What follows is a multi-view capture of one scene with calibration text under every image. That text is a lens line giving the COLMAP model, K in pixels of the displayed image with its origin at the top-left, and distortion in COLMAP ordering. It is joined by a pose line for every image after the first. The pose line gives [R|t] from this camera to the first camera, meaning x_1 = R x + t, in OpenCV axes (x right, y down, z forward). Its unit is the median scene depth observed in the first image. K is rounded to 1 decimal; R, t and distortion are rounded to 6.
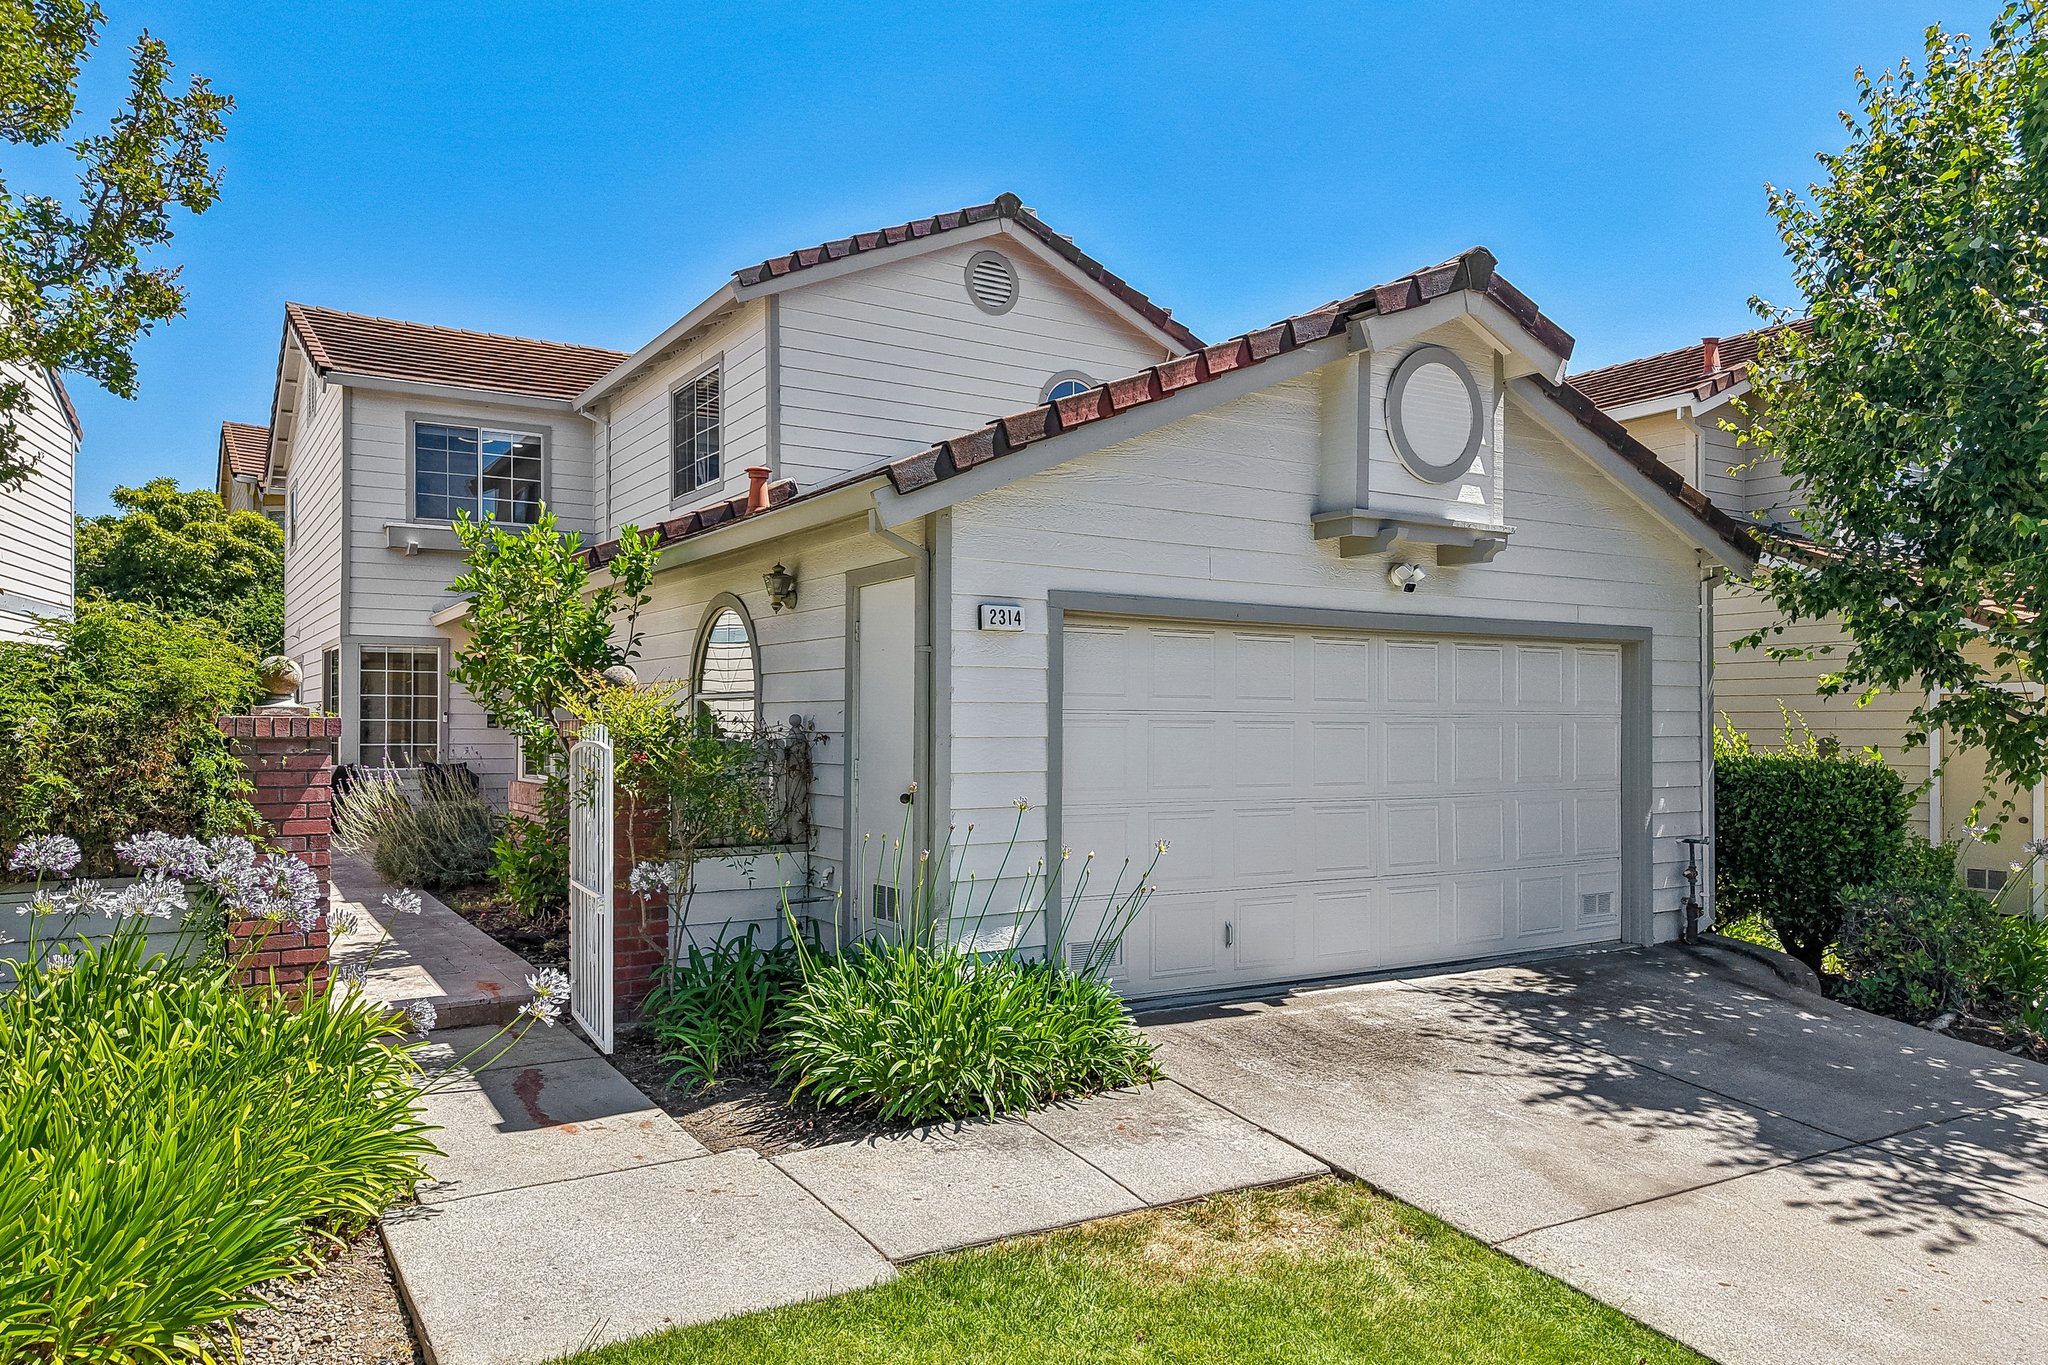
lens RADIAL K [[1400.0, 0, 1032.9], [0, 1400.0, 715.3], [0, 0, 1]] dist [0.004327, 0.001301]
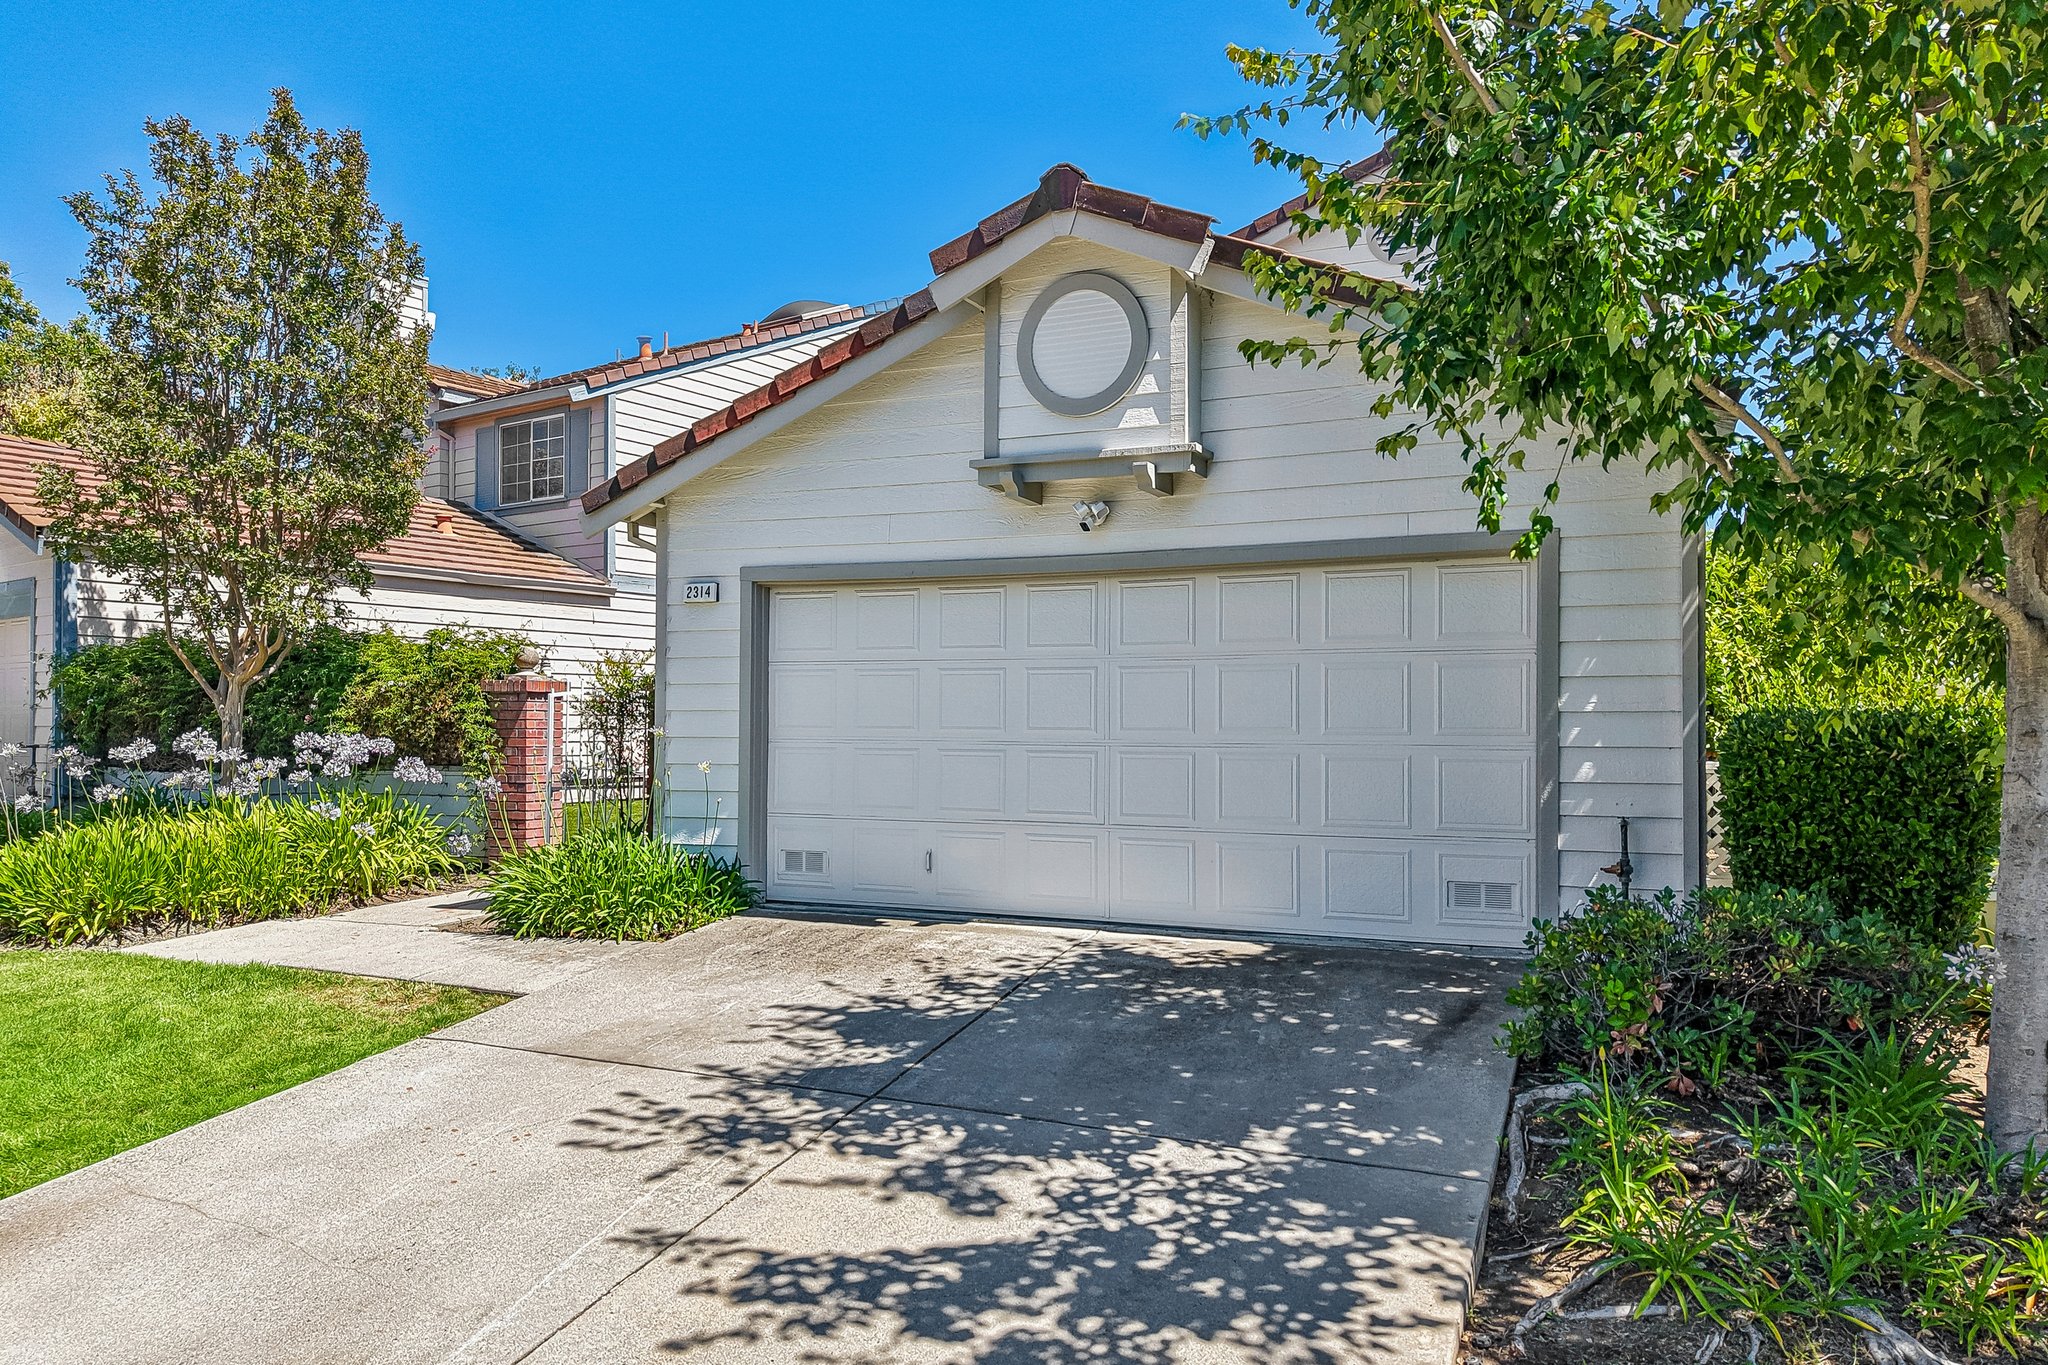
lens RADIAL K [[1378.1, 0, 1029.3], [0, 1378.1, 716.0], [0, 0, 1]] dist [0.096412, -0.000057]
pose [[0.570521, -0.006178, -0.821260, 0.897384], [0.005097, 0.999979, -0.003981, 0.038193], [0.821267, -0.001915, 0.570540, 0.364023]]
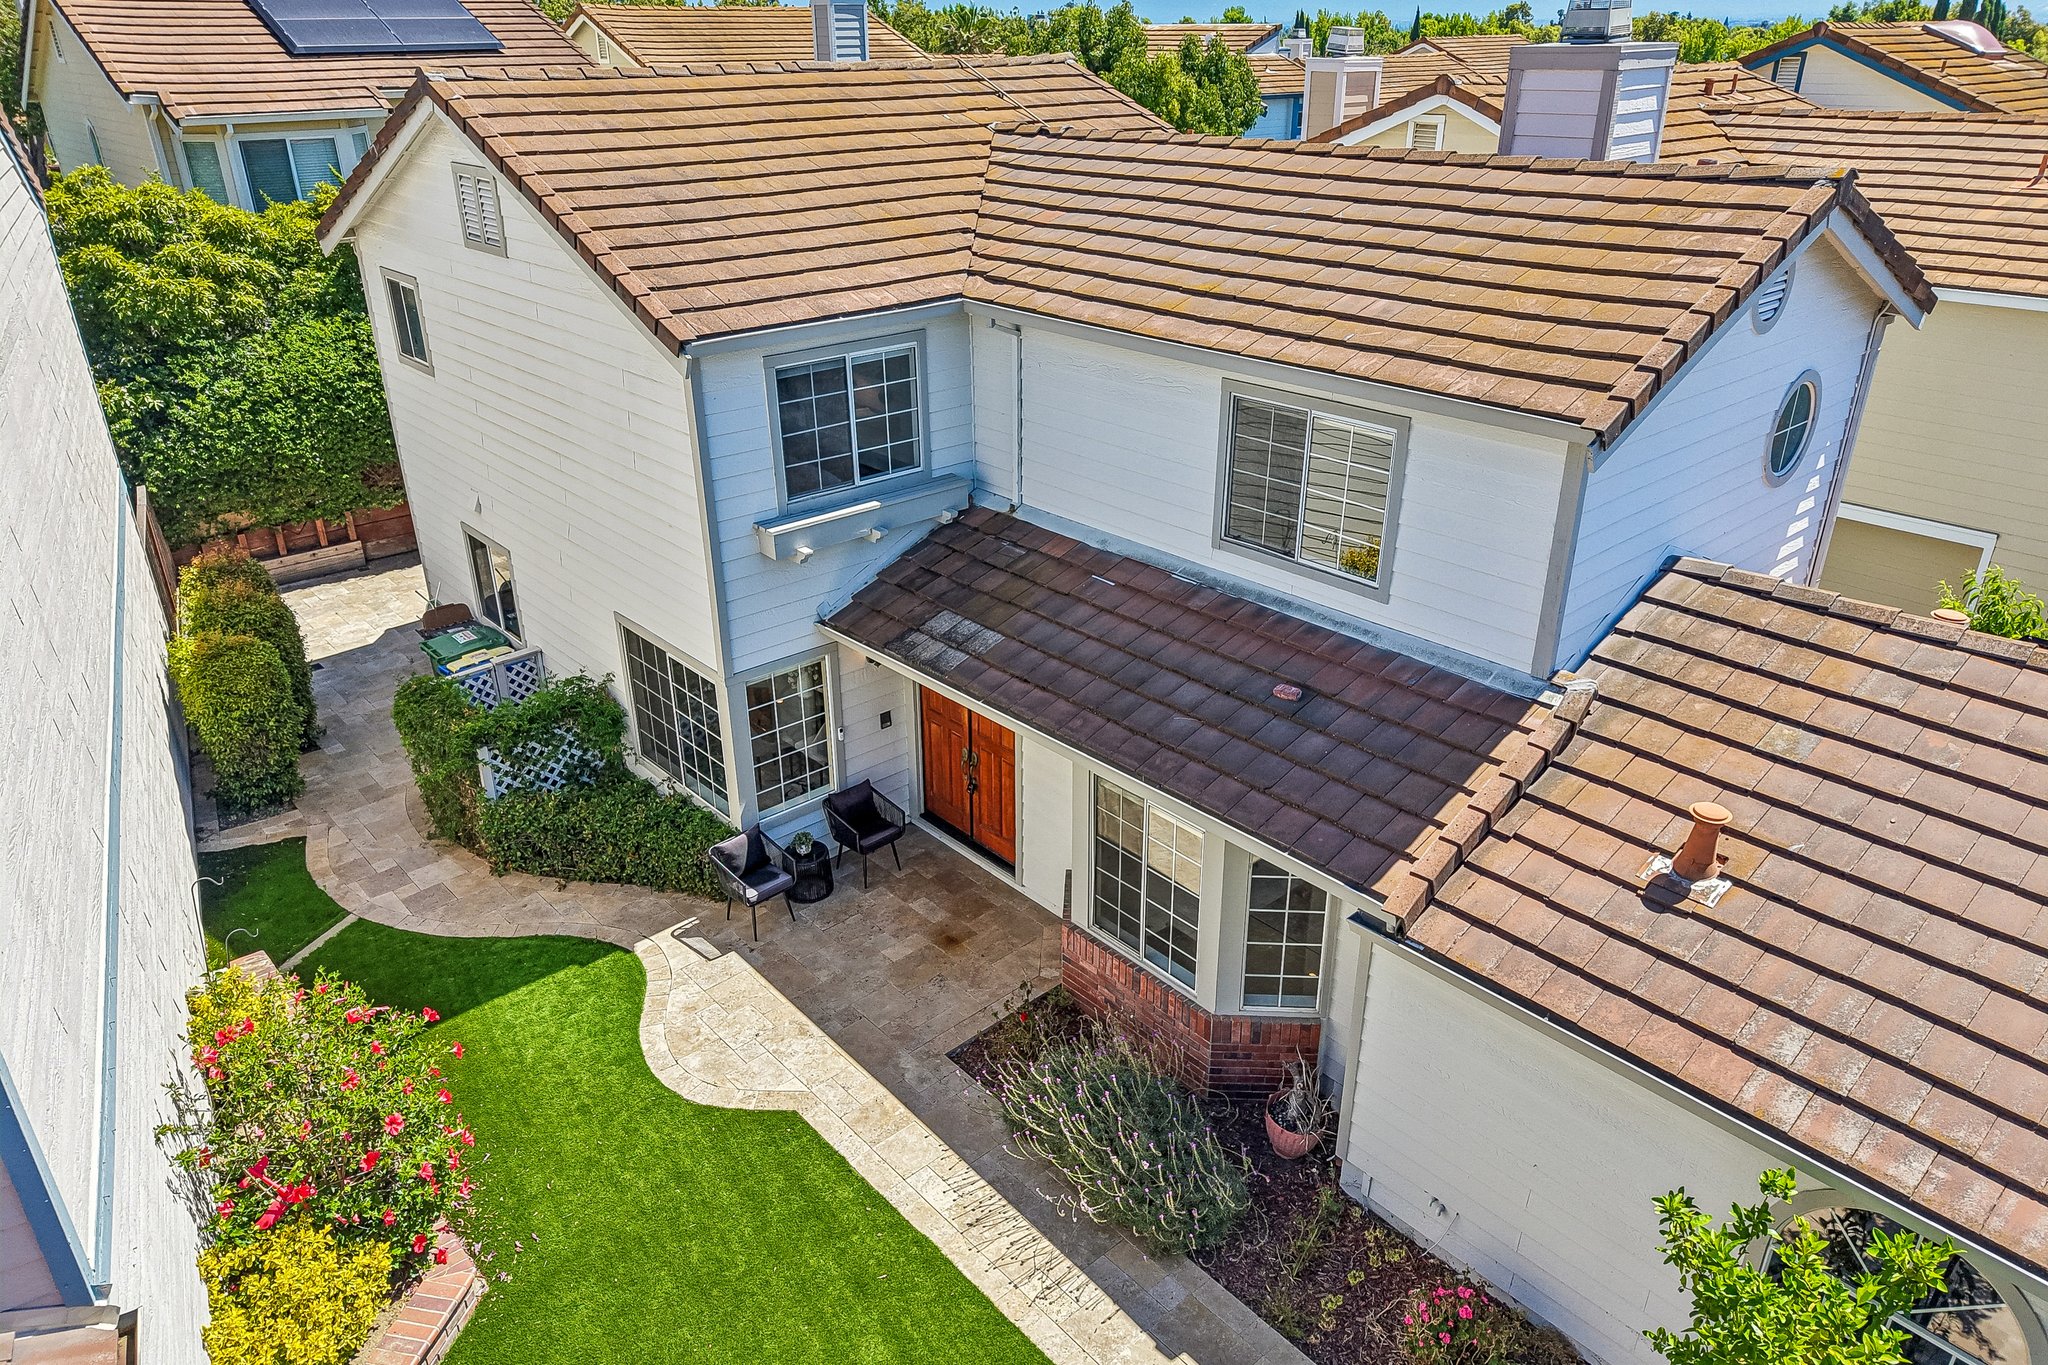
lens RADIAL K [[1324.3, 0, 1024.0], [0, 1324.3, 682.5], [0, 0, 1]] dist [0.003571, -0.000846]
pose [[0.983641, -0.071385, 0.165391, -0.778133], [-0.008789, 0.898019, 0.439869, -0.633709], [-0.179924, -0.434127, 0.882701, 0.585705]]
